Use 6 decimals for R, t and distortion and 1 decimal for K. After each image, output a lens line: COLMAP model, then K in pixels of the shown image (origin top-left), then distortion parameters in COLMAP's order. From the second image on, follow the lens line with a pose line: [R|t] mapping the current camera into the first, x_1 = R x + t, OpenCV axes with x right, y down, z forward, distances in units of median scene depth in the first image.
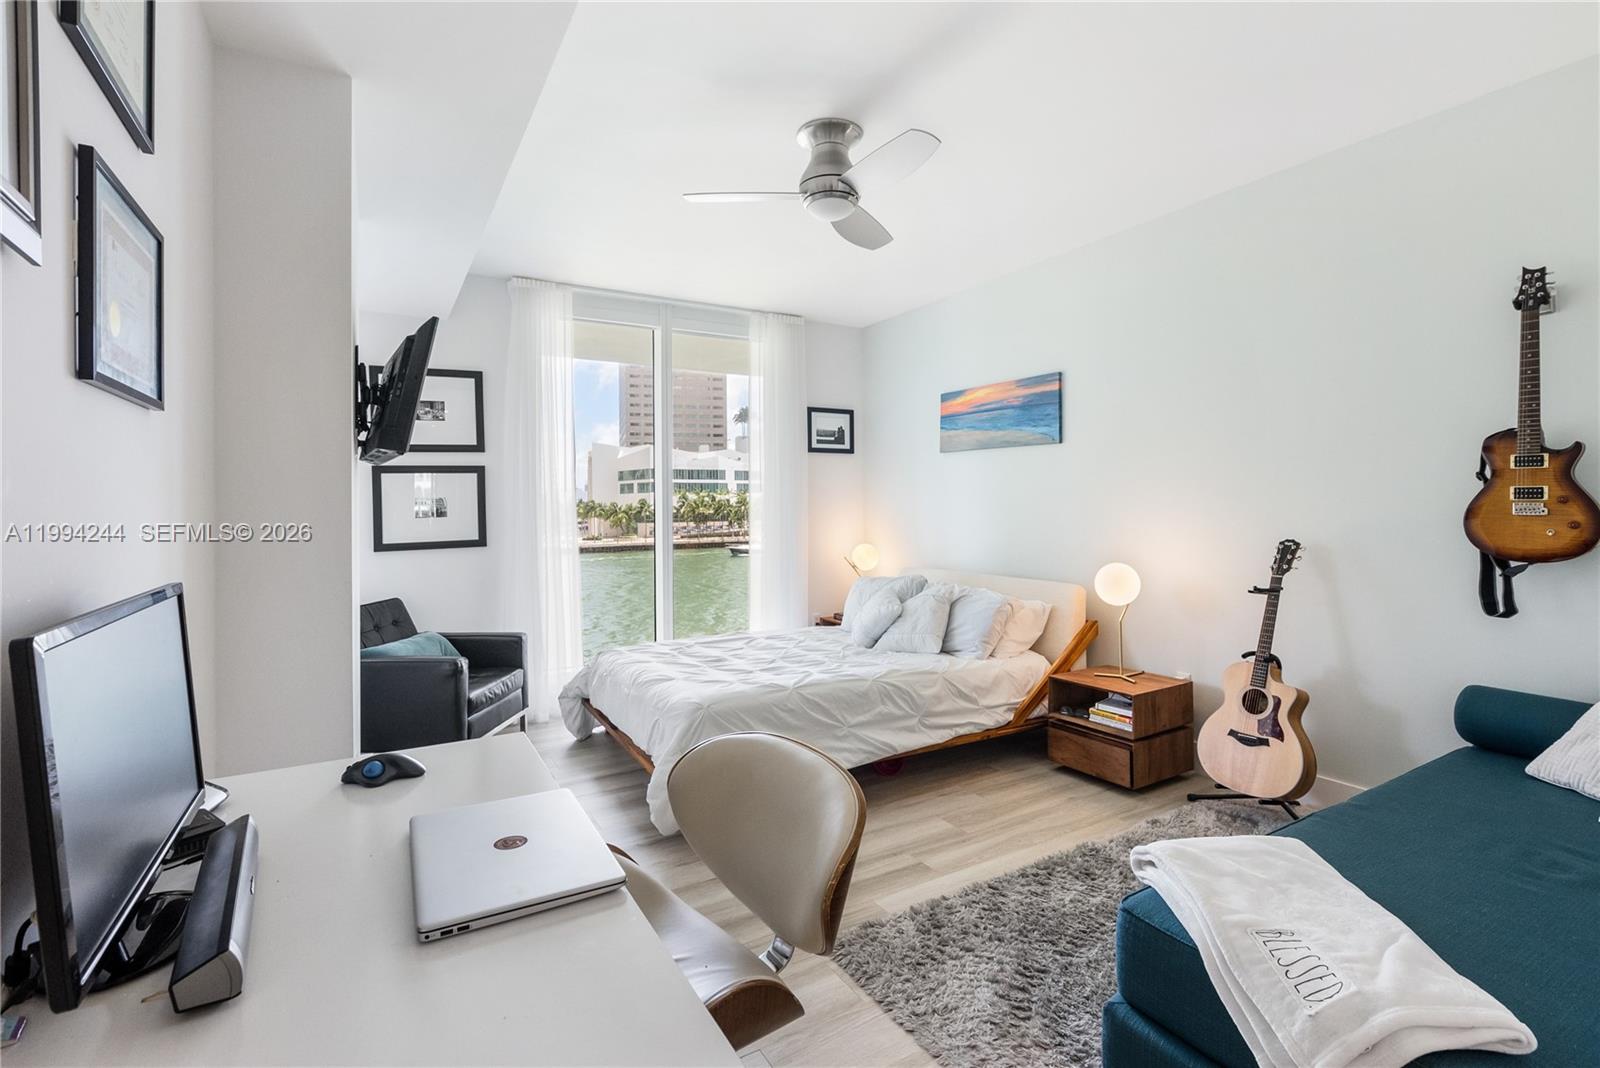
lens RADIAL K [[730.2, 0, 797.4], [0, 730.2, 501.3], [0, 0, 1]] dist [-0.000081, 0.000075]
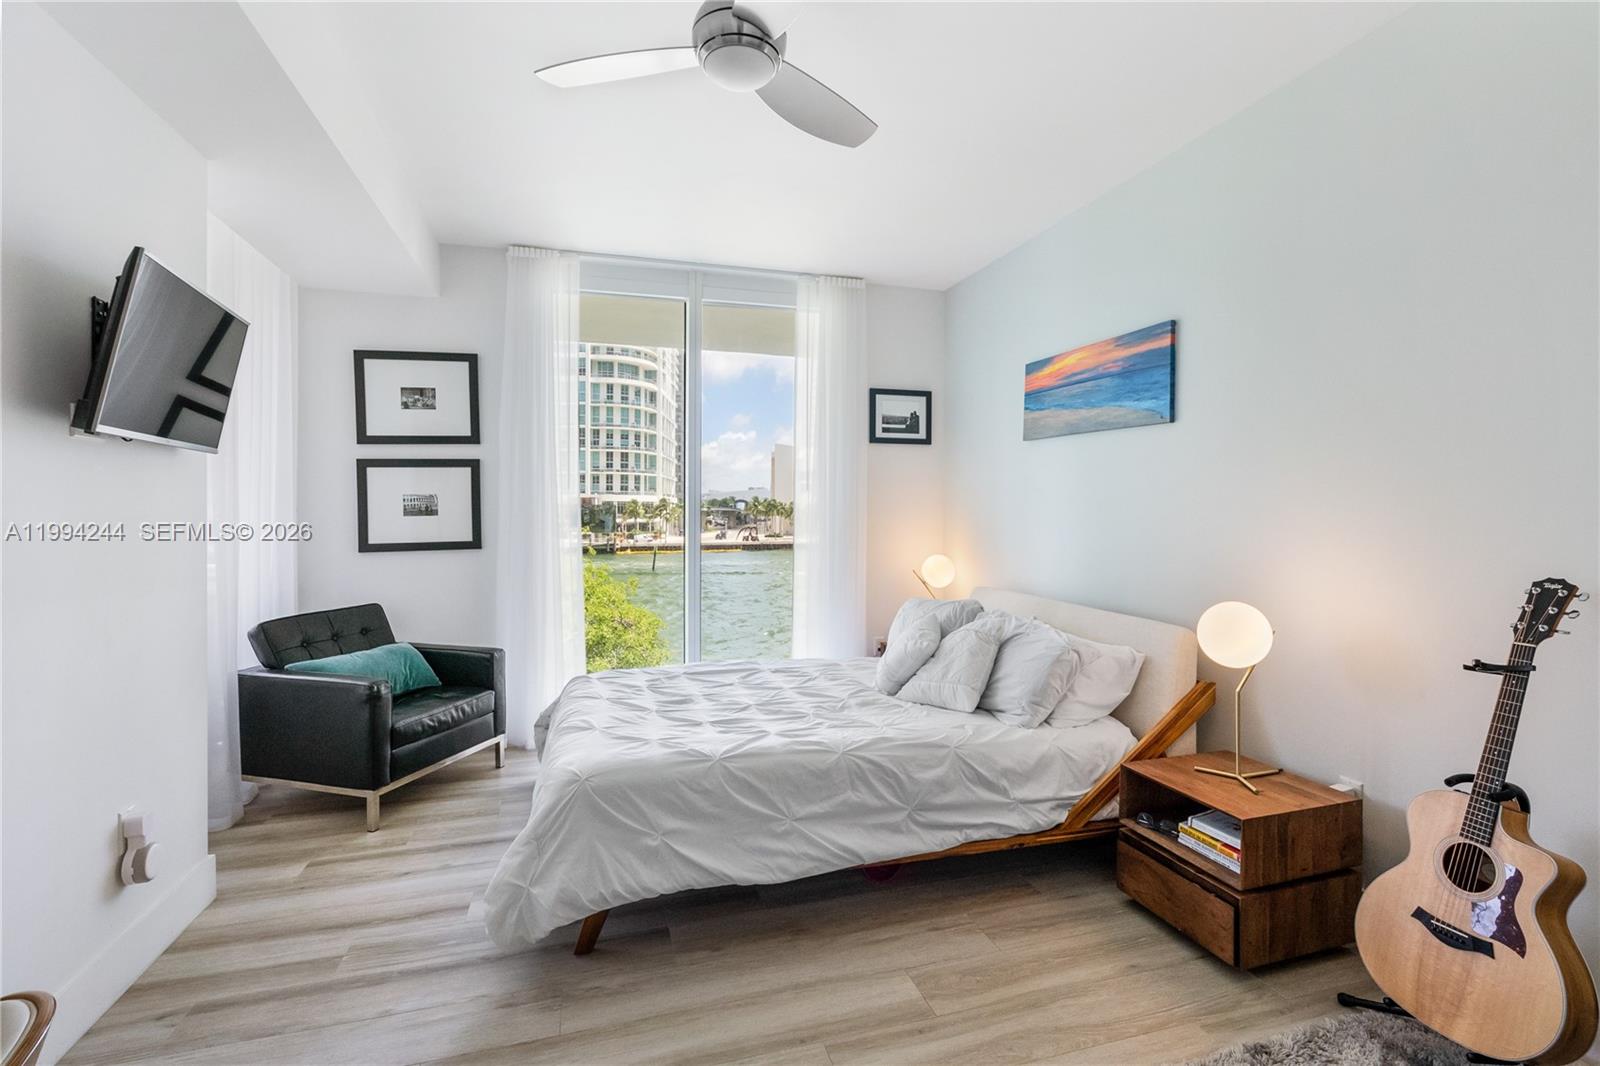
lens RADIAL K [[724.9, 0, 801.0], [0, 724.9, 514.9], [0, 0, 1]] dist [0.001213, 0.000166]
pose [[0.972162, 0.013327, -0.233929, 0.208241], [-0.008893, 0.999760, 0.020002, -0.001944], [0.234139, -0.017365, 0.972048, 0.279906]]
